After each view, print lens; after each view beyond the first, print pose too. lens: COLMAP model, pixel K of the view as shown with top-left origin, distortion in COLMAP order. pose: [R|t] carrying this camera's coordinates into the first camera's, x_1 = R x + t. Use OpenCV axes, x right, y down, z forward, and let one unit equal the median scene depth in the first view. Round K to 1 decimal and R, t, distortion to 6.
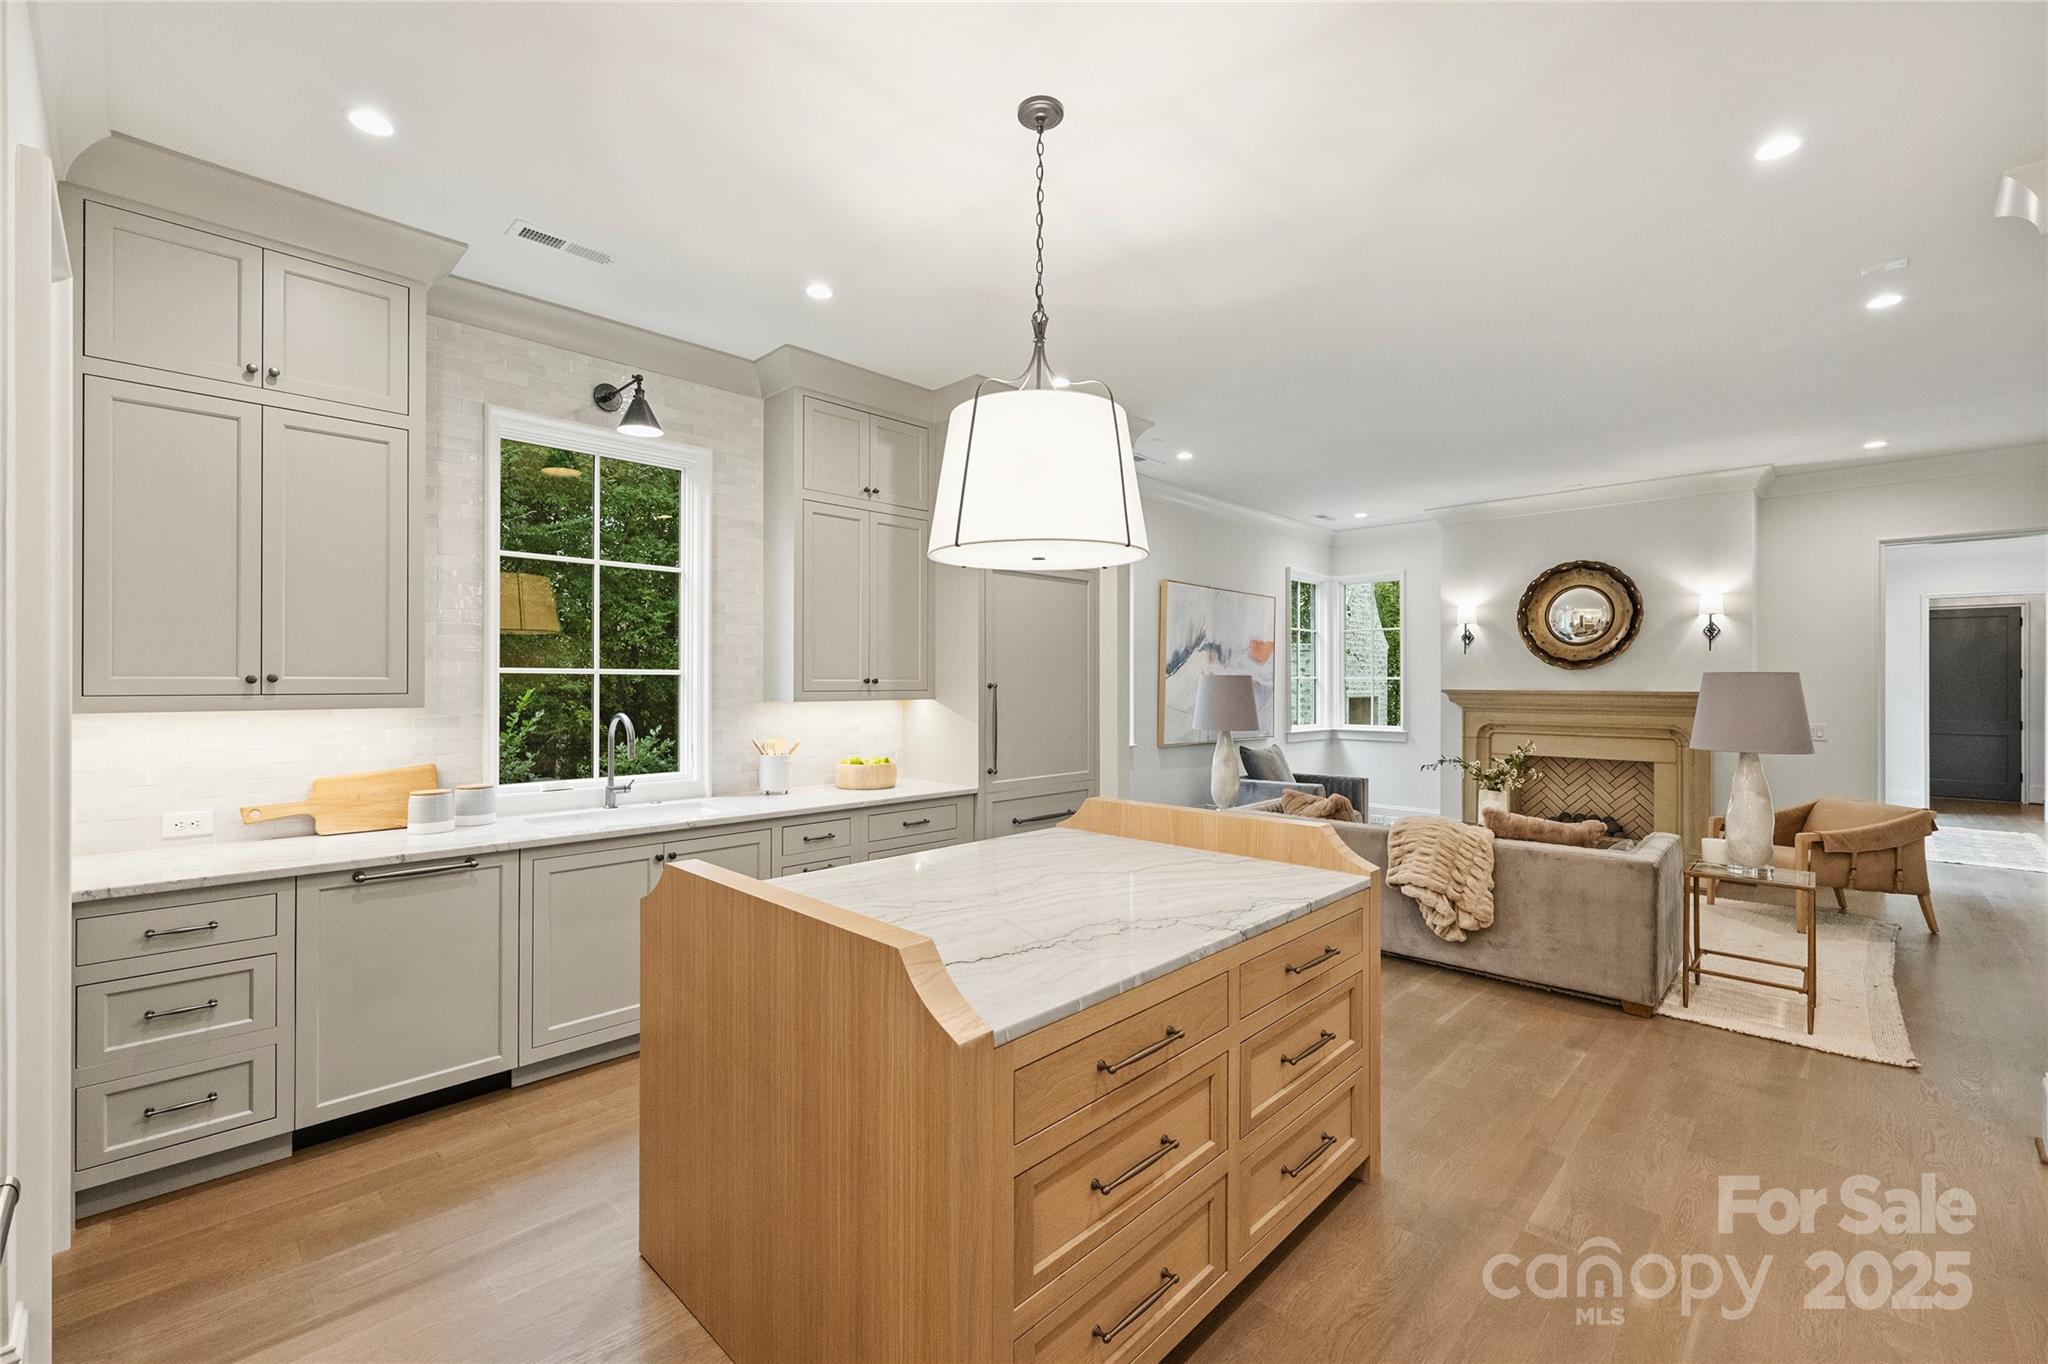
lens RADIAL K [[854.1, 0, 1040.6], [0, 854.1, 679.5], [0, 0, 1]] dist [0.000326, -0.000150]
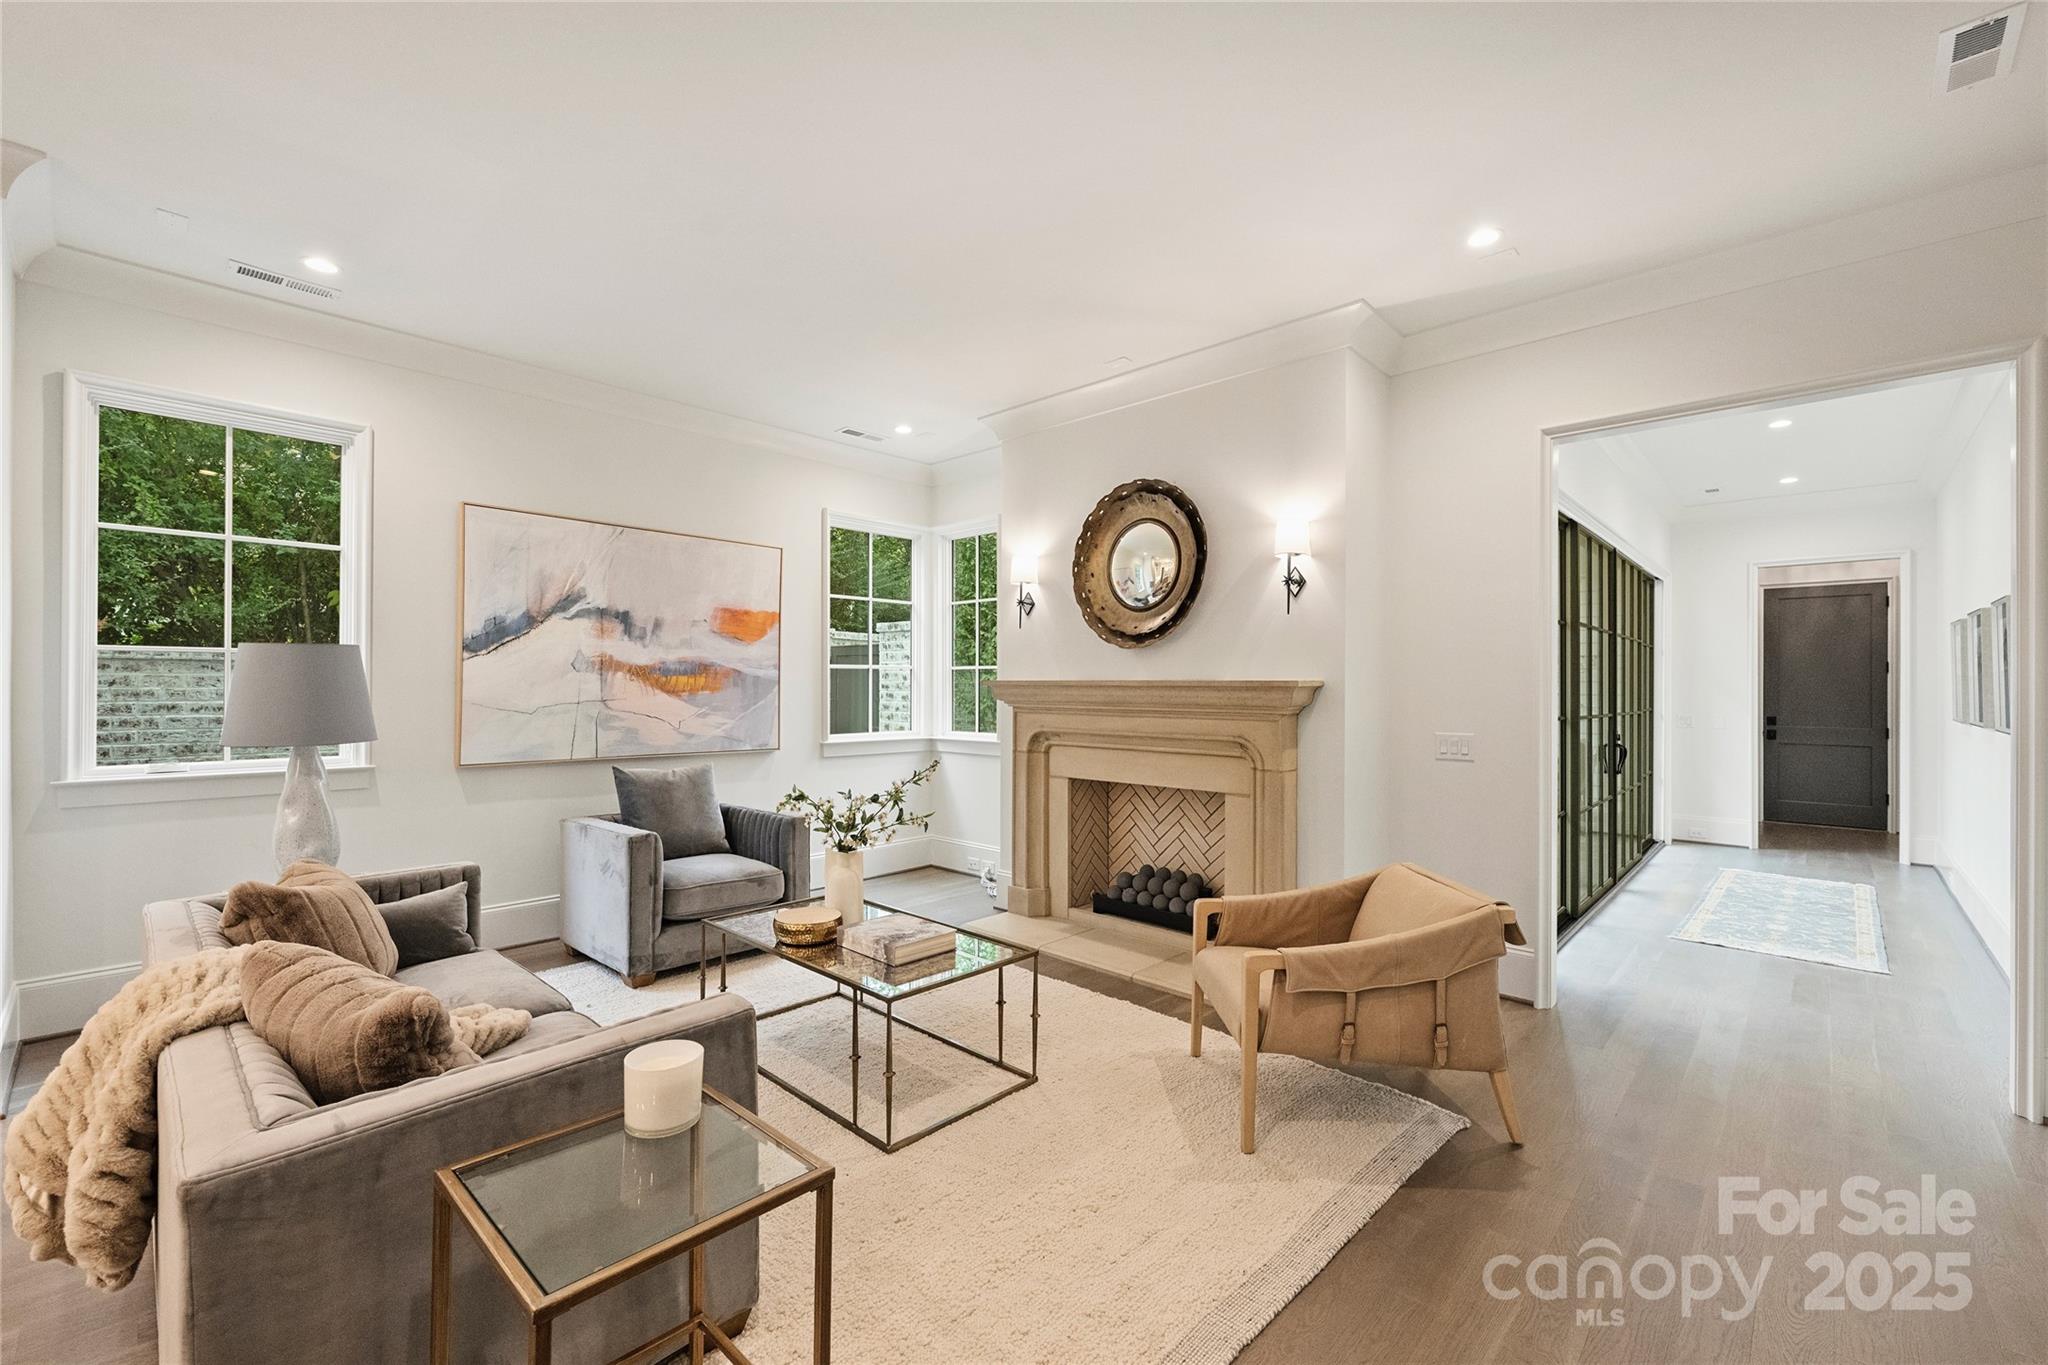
lens RADIAL K [[854.1, 0, 1011.4], [0, 854.1, 680.0], [0, 0, 1]] dist [0.000326, -0.000150]
pose [[0.999940, 0.001295, 0.010872, 0.477333], [-0.001215, 0.999972, -0.007367, 0.016100], [-0.010881, 0.007354, 0.999914, 0.320310]]
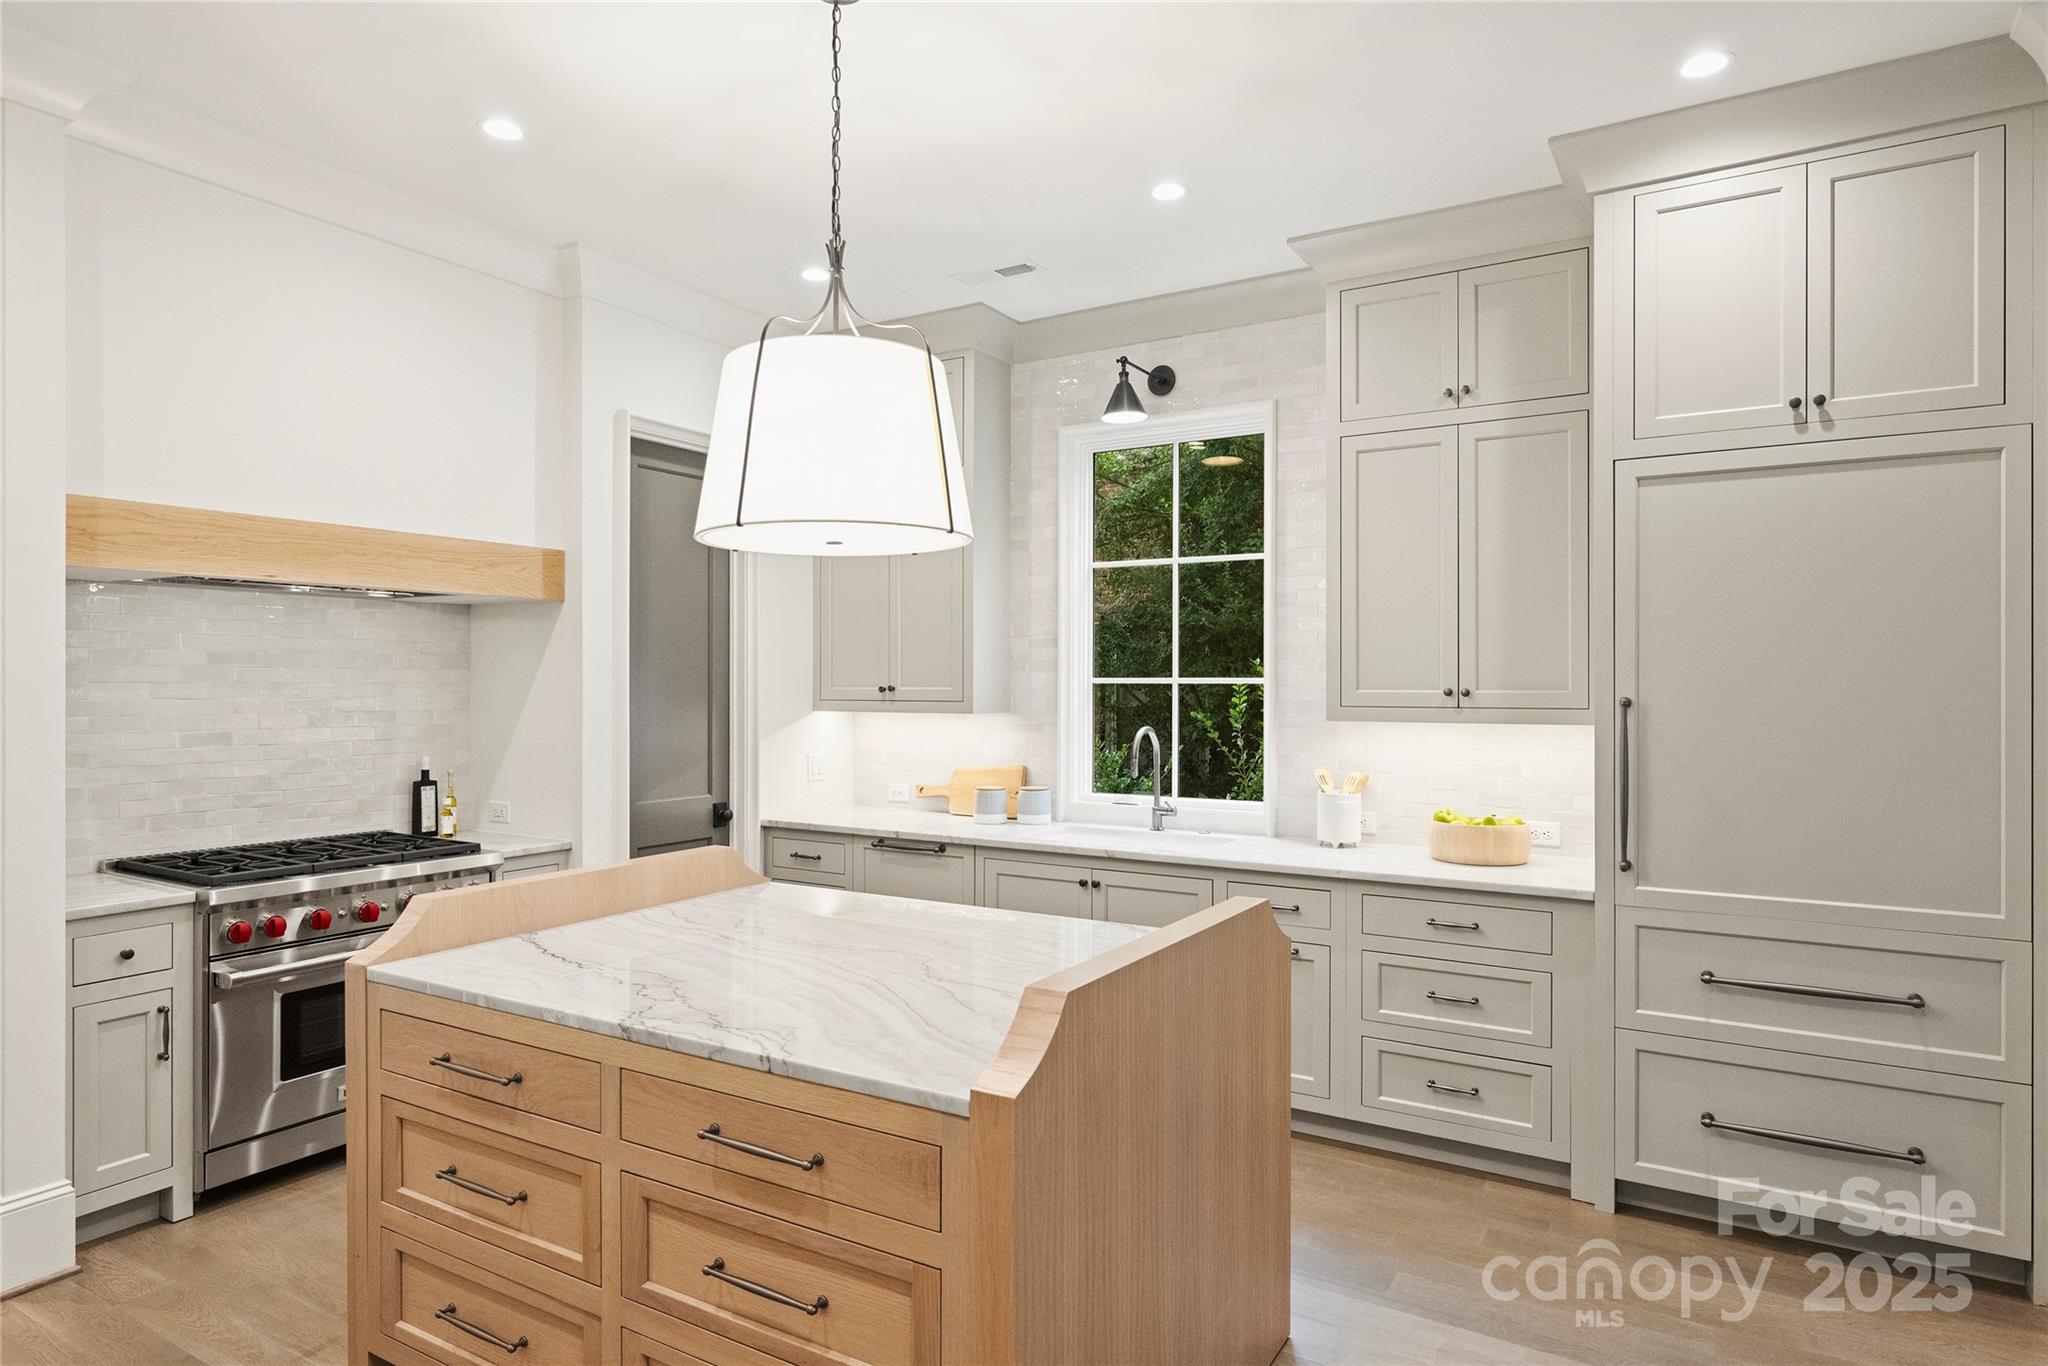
lens RADIAL K [[1183.5, 0, 1020.6], [0, 1183.5, 683.2], [0, 0, 1]] dist [-0.001914, -0.000103]
pose [[0.209604, -0.002562, -0.977783, 1.349916], [0.002184, 0.999995, -0.002152, -0.008190], [0.977784, -0.001684, 0.209608, 1.129592]]
